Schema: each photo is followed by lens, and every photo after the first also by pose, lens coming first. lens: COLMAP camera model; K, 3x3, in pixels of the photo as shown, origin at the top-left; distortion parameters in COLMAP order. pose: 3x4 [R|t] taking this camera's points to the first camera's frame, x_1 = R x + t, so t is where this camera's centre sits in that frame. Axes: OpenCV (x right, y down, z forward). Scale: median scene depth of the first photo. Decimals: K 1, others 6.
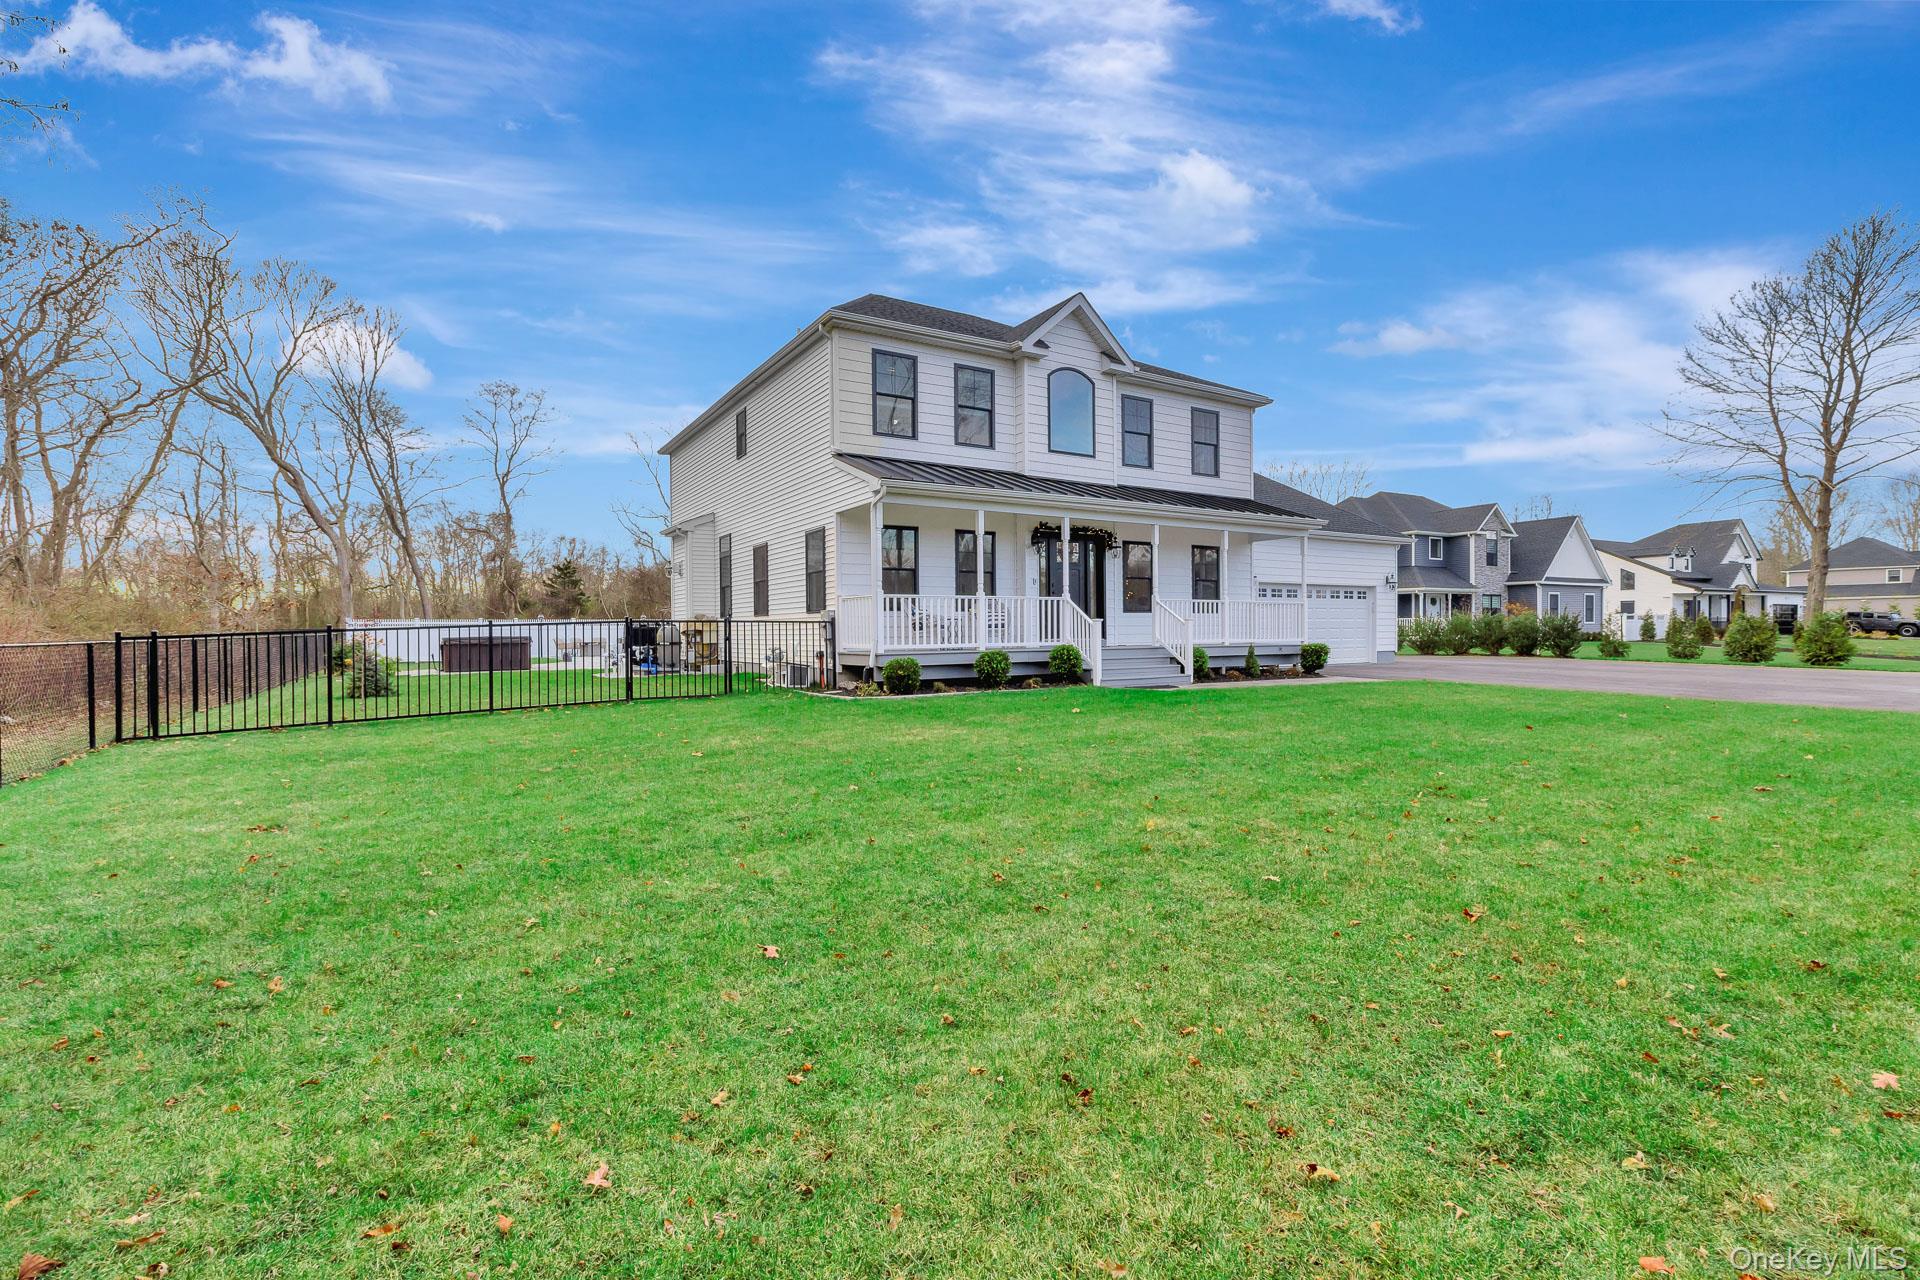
lens RADIAL K [[846.4, 0, 960.0], [0, 846.4, 640.0], [0, 0, 1]] dist [-0.001754, 0.000013]
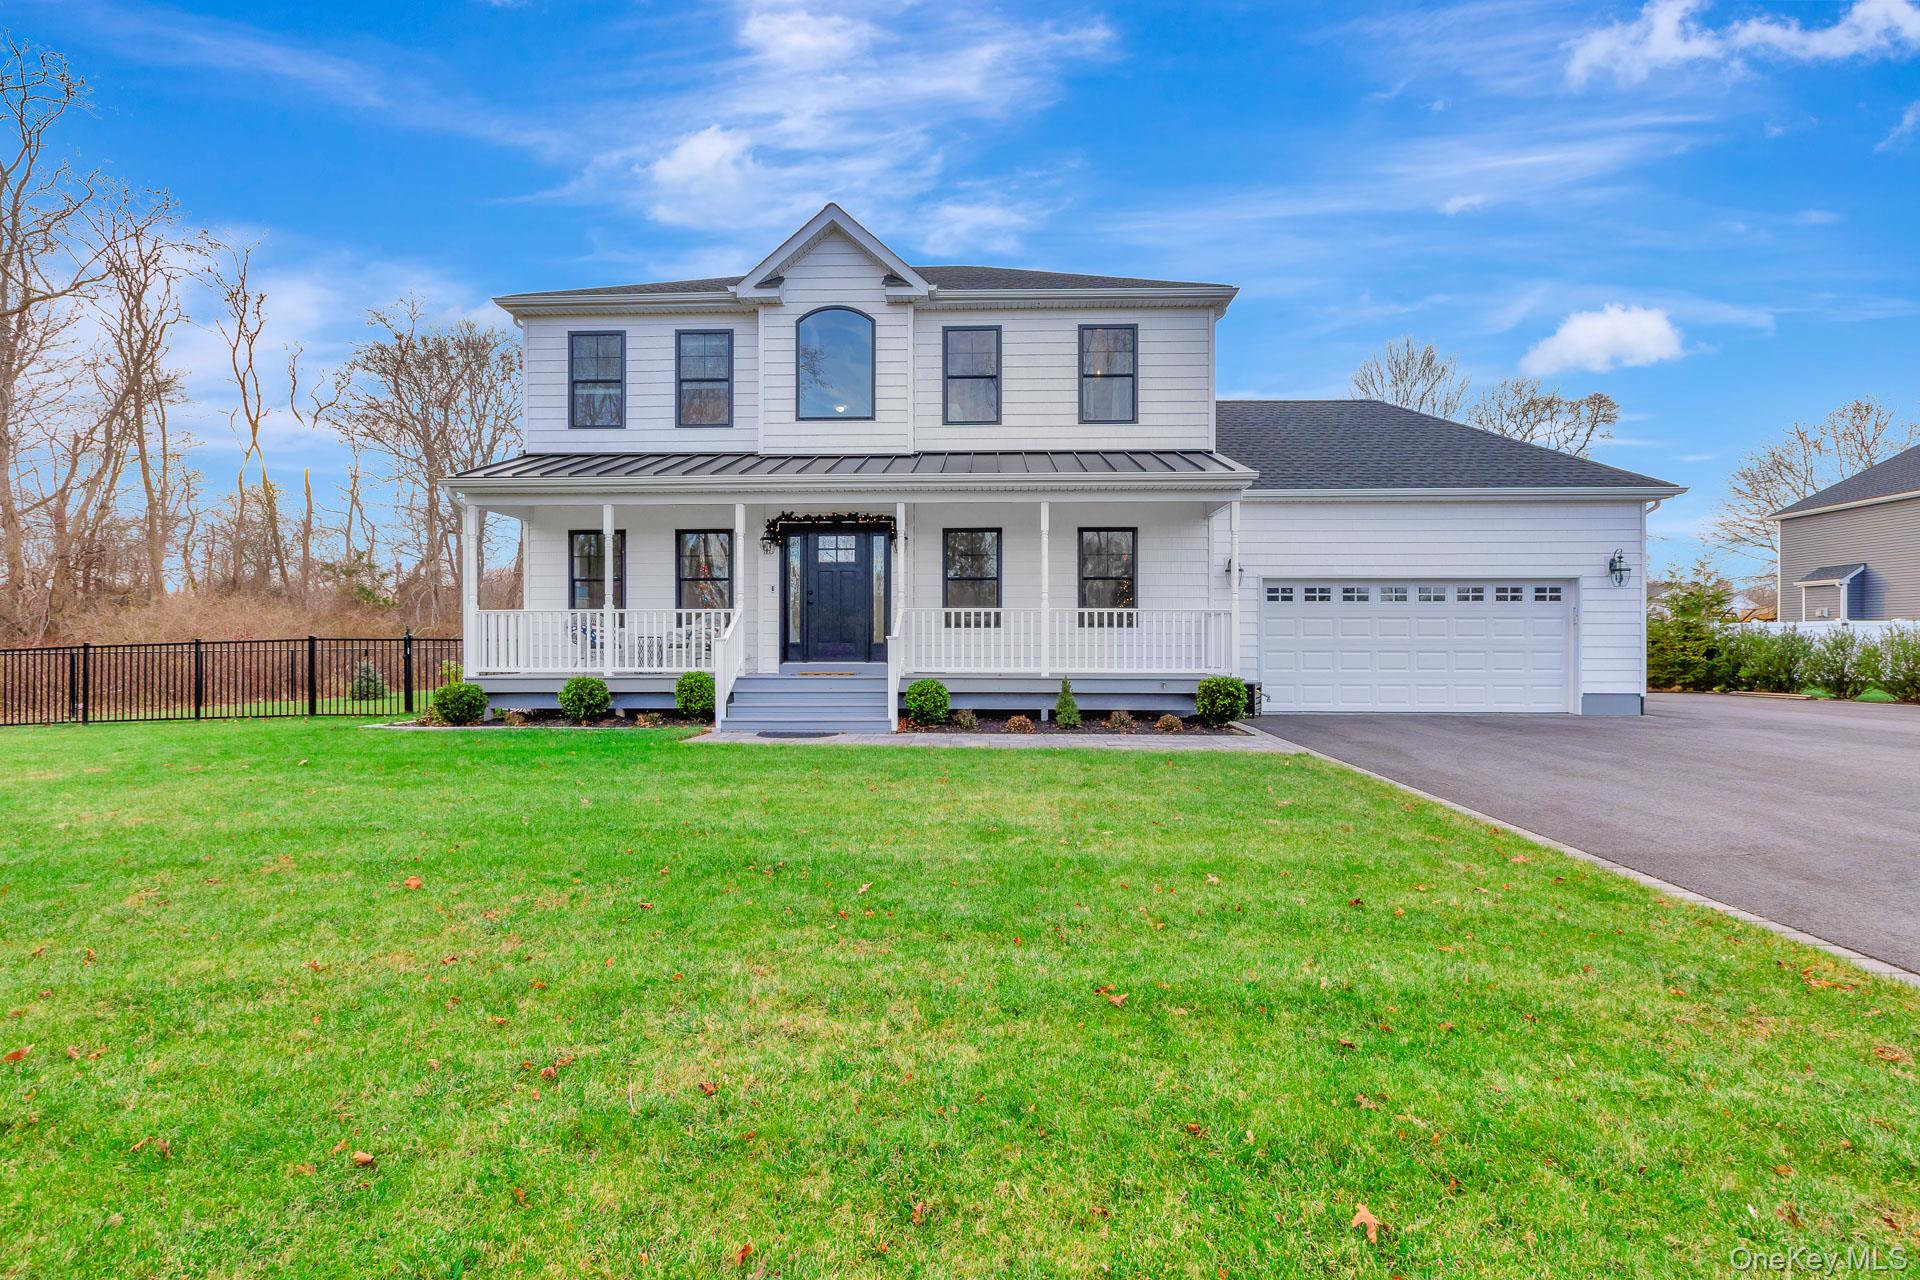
lens RADIAL K [[888.1, 0, 957.2], [0, 888.1, 642.7], [0, 0, 1]] dist [0.010632, 0.000538]
pose [[0.836024, 0.002254, -0.548688, 0.644788], [-0.012534, 0.999809, -0.014990, -0.009197], [0.548549, 0.019410, 0.835893, 0.390858]]
